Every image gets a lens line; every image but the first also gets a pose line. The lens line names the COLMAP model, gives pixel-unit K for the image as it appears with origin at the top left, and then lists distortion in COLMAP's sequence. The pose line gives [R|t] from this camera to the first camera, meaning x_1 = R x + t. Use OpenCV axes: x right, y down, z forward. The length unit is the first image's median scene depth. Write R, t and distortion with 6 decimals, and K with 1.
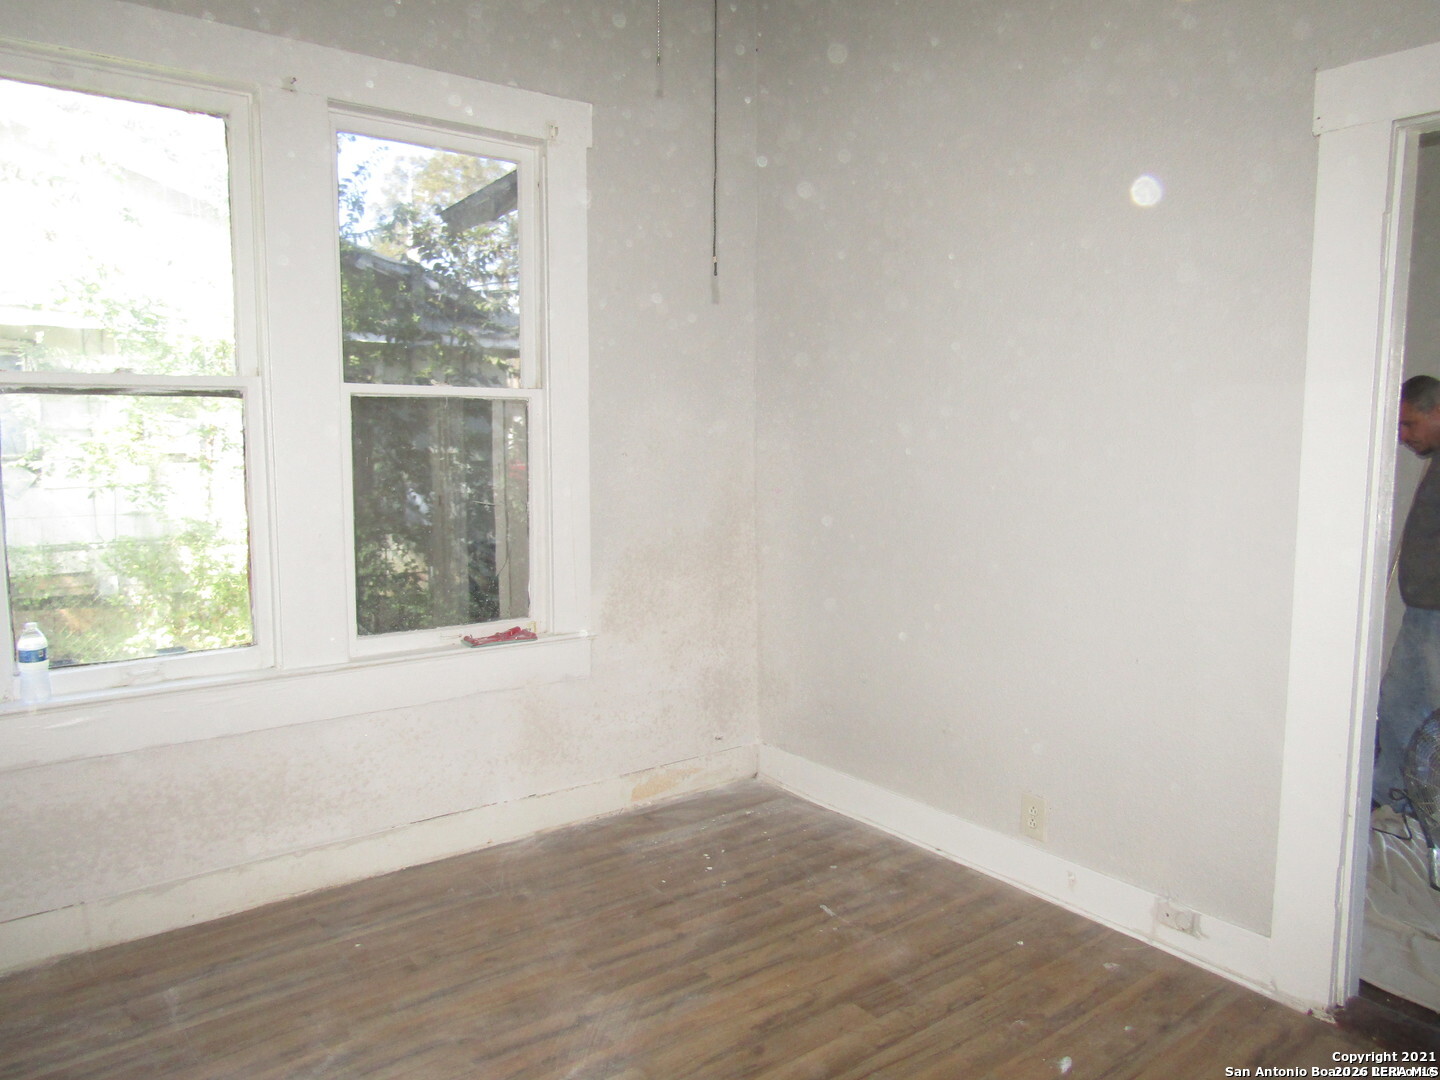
lens RADIAL K [[1050.2, 0, 719.1], [0, 1050.2, 534.5], [0, 0, 1]] dist [0.019111, -0.001257]
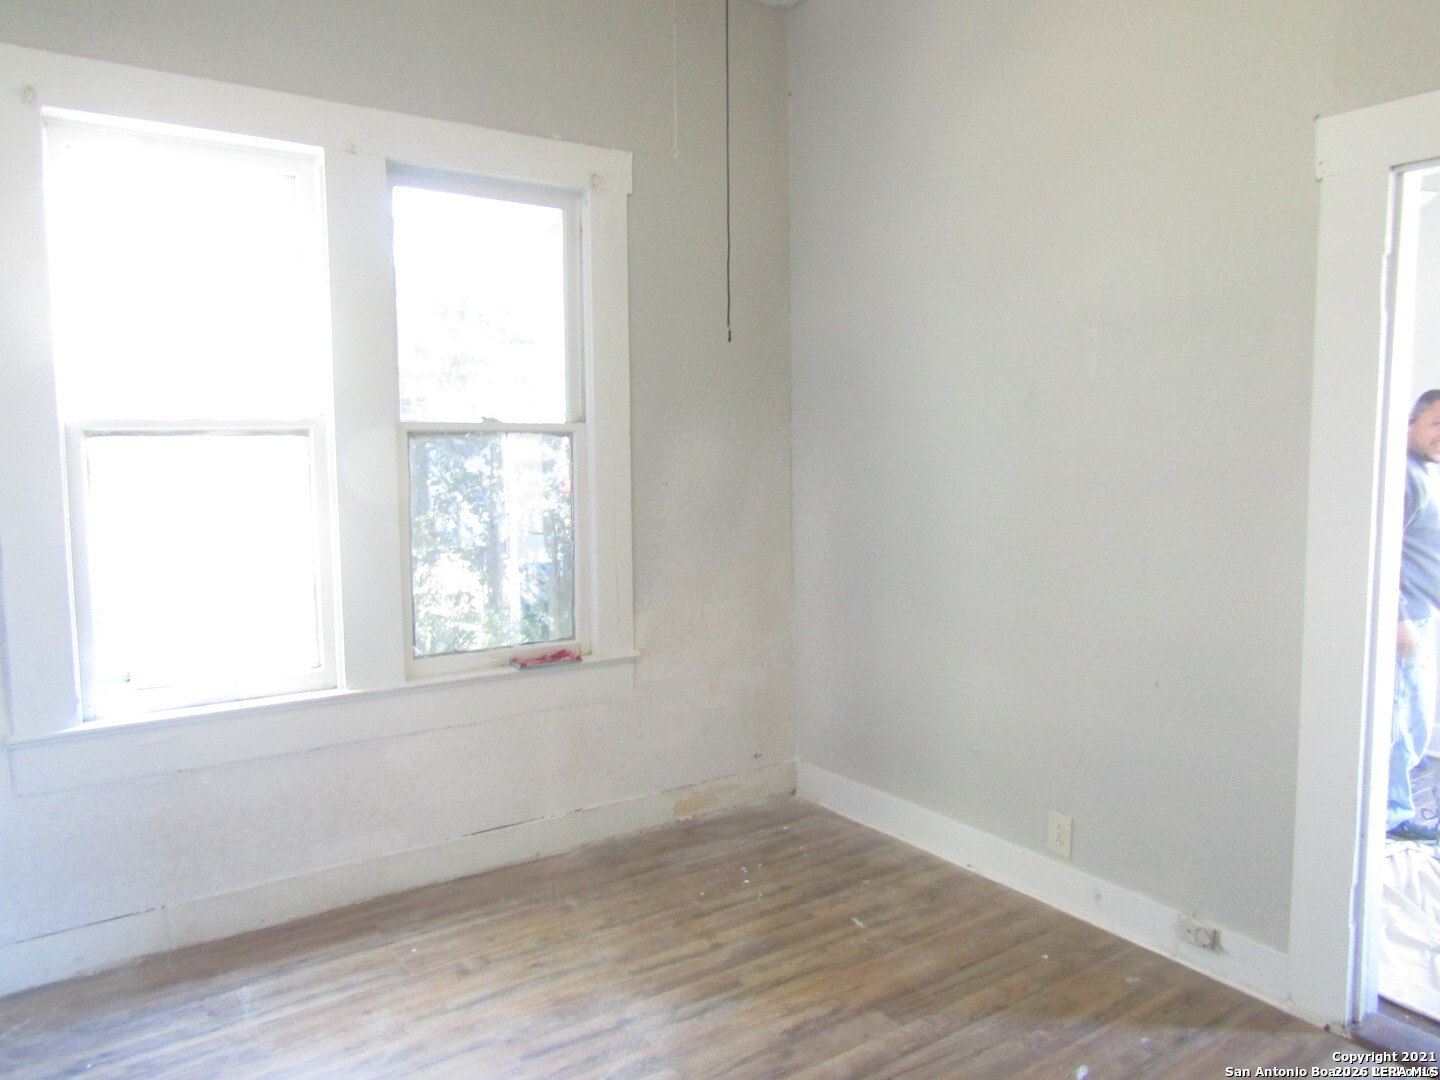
lens RADIAL K [[1050.2, 0, 719.1], [0, 1050.2, 534.5], [0, 0, 1]] dist [0.019111, -0.001257]
pose [[0.998777, -0.006057, -0.049078, 0.020045], [0.005407, 0.999896, -0.013385, -0.014526], [0.049154, 0.013103, 0.998705, -0.054488]]
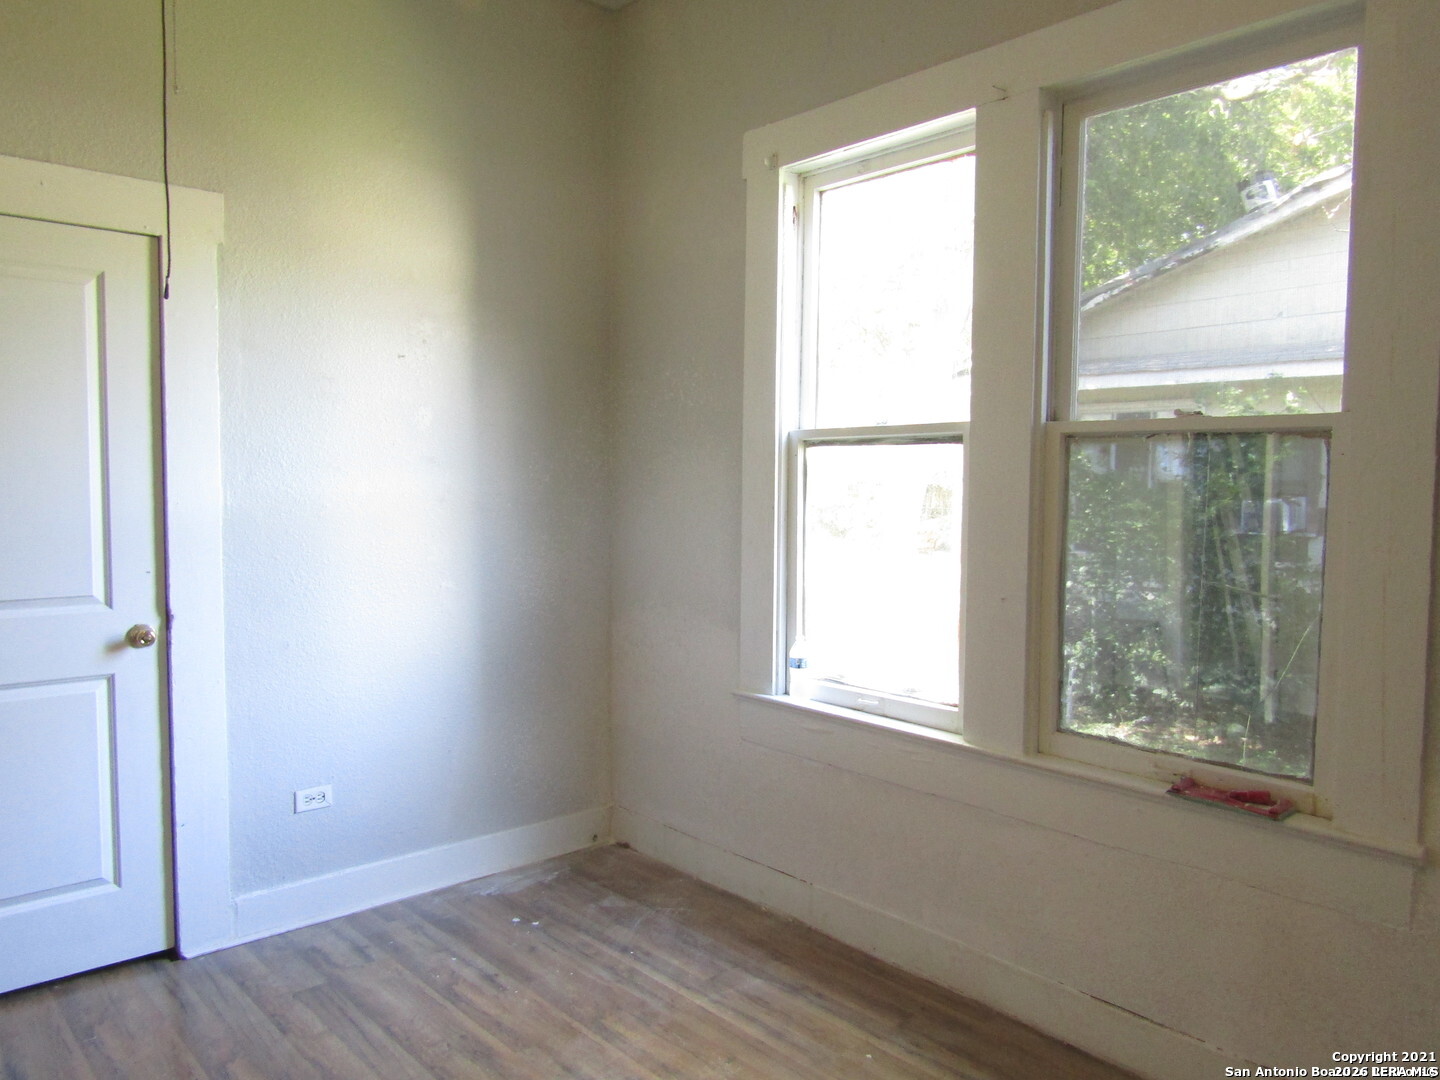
lens RADIAL K [[1050.2, 0, 719.1], [0, 1050.2, 534.5], [0, 0, 1]] dist [0.019111, -0.001257]
pose [[0.075225, 0.059006, -0.995419, 0.504342], [-0.105351, 0.993131, 0.050909, -0.077932], [0.991586, 0.101038, 0.080925, 0.757135]]
